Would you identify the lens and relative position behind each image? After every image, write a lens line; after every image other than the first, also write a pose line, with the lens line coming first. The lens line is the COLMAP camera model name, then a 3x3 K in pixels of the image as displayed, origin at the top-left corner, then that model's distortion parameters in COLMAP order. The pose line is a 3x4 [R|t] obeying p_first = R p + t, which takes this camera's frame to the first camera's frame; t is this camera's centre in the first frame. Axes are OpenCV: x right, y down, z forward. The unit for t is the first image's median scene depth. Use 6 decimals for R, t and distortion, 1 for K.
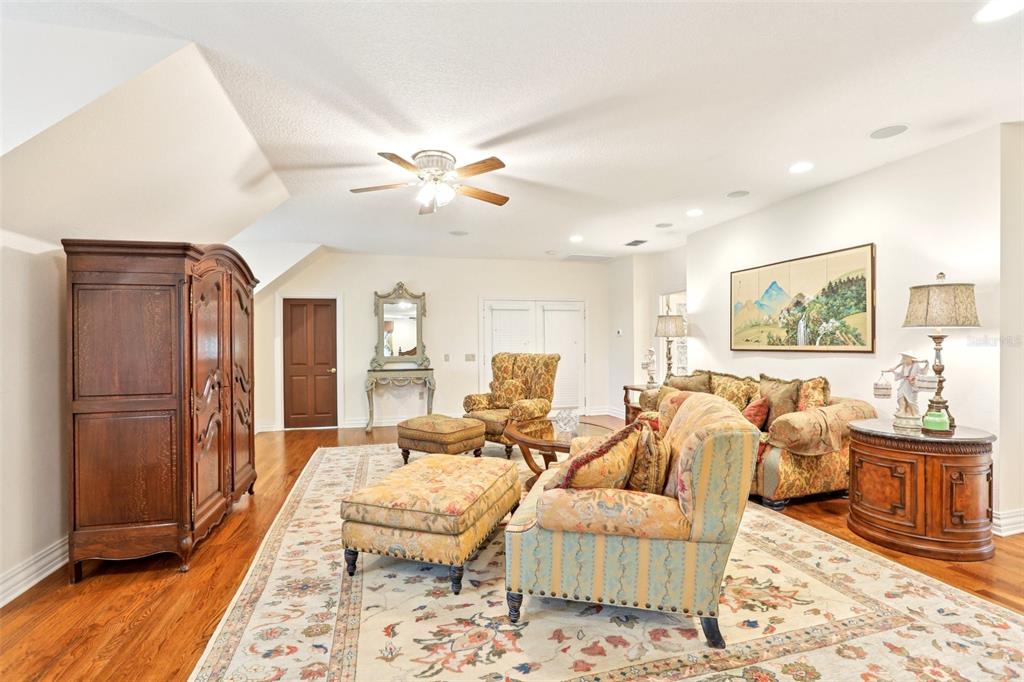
lens RADIAL K [[467.8, 0, 512.5], [0, 467.8, 341.0], [0, 0, 1]] dist [-0.019314, 0.001216]
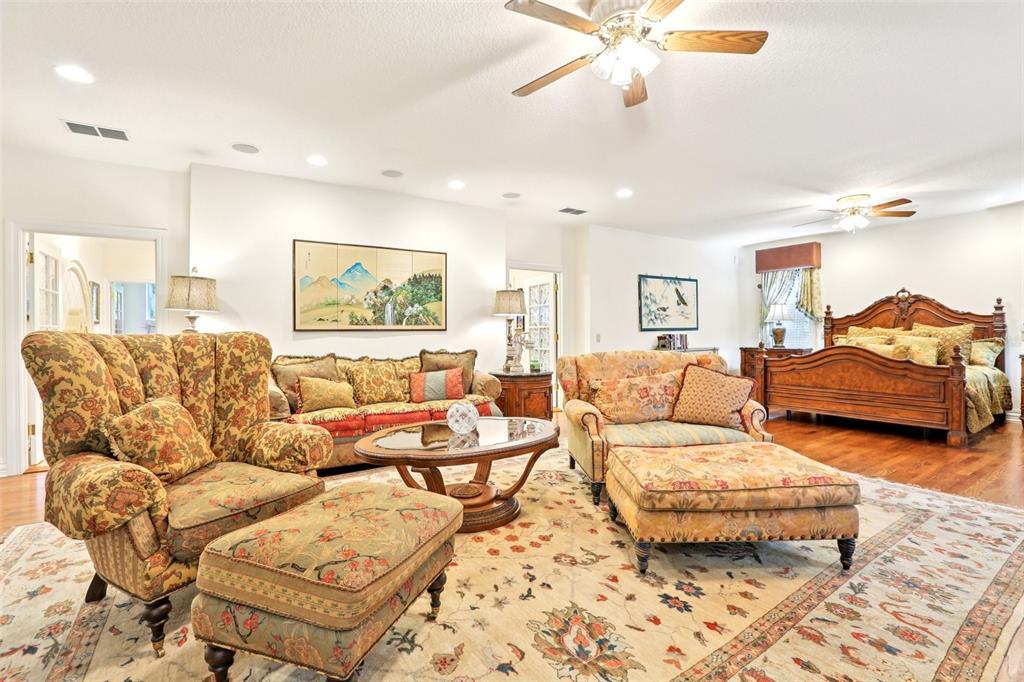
lens RADIAL K [[467.8, 0, 513.4], [0, 467.8, 338.5], [0, 0, 1]] dist [-0.019314, 0.001216]
pose [[-0.315733, -0.001907, 0.948846, -0.571413], [0.007171, 0.999965, 0.004396, 0.040154], [-0.948821, 0.008192, -0.315708, 1.099614]]
